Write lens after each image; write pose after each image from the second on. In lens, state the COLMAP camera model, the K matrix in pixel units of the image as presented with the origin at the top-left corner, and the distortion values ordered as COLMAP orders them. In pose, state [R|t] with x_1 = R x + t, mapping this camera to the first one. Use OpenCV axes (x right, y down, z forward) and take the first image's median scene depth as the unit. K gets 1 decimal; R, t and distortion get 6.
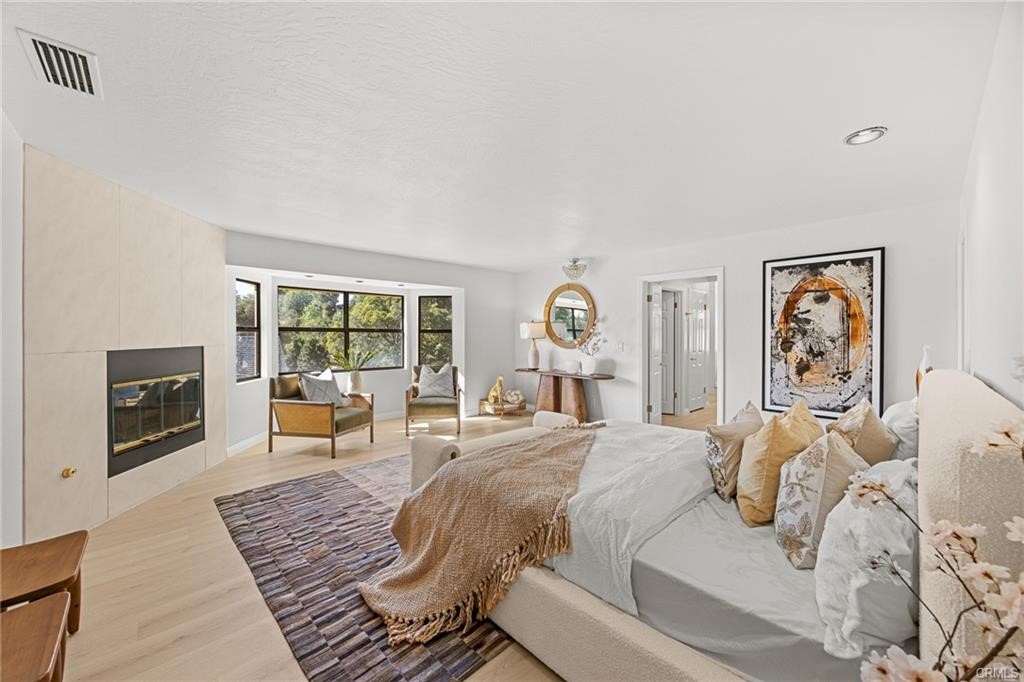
lens RADIAL K [[388.1, 0, 516.0], [0, 388.1, 338.1], [0, 0, 1]] dist [-0.006071, 0.000250]
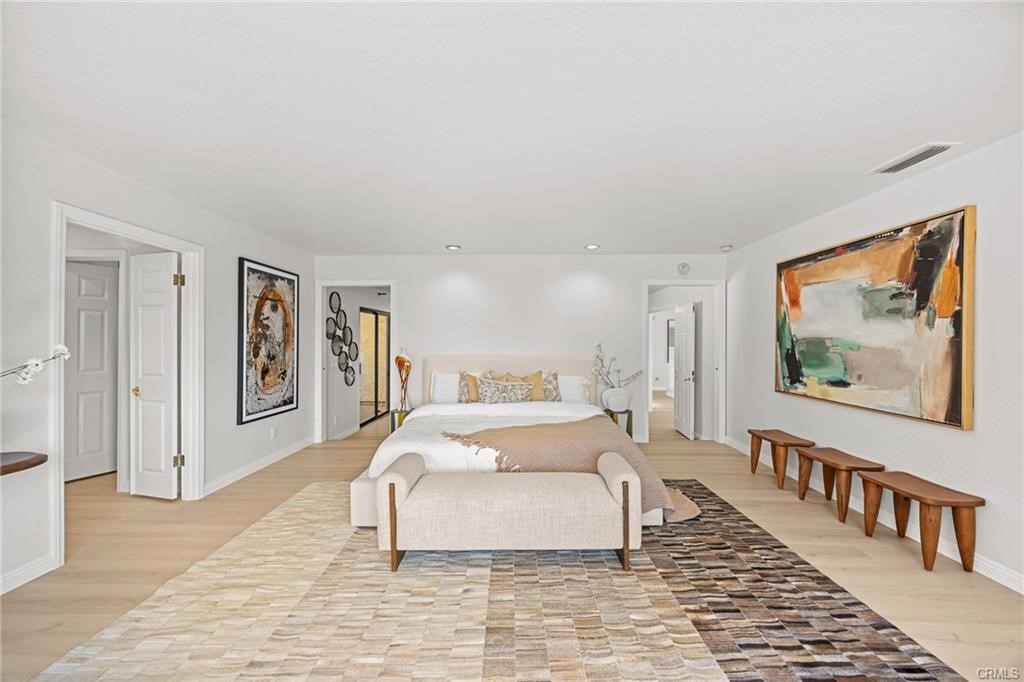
lens RADIAL K [[388.1, 0, 516.9], [0, 388.1, 342.2], [0, 0, 1]] dist [-0.006071, 0.000250]
pose [[-0.715634, -0.002923, 0.698469, -0.463329], [0.000472, 0.999989, 0.004668, -0.007671], [-0.698475, 0.003671, -0.715625, 1.263960]]
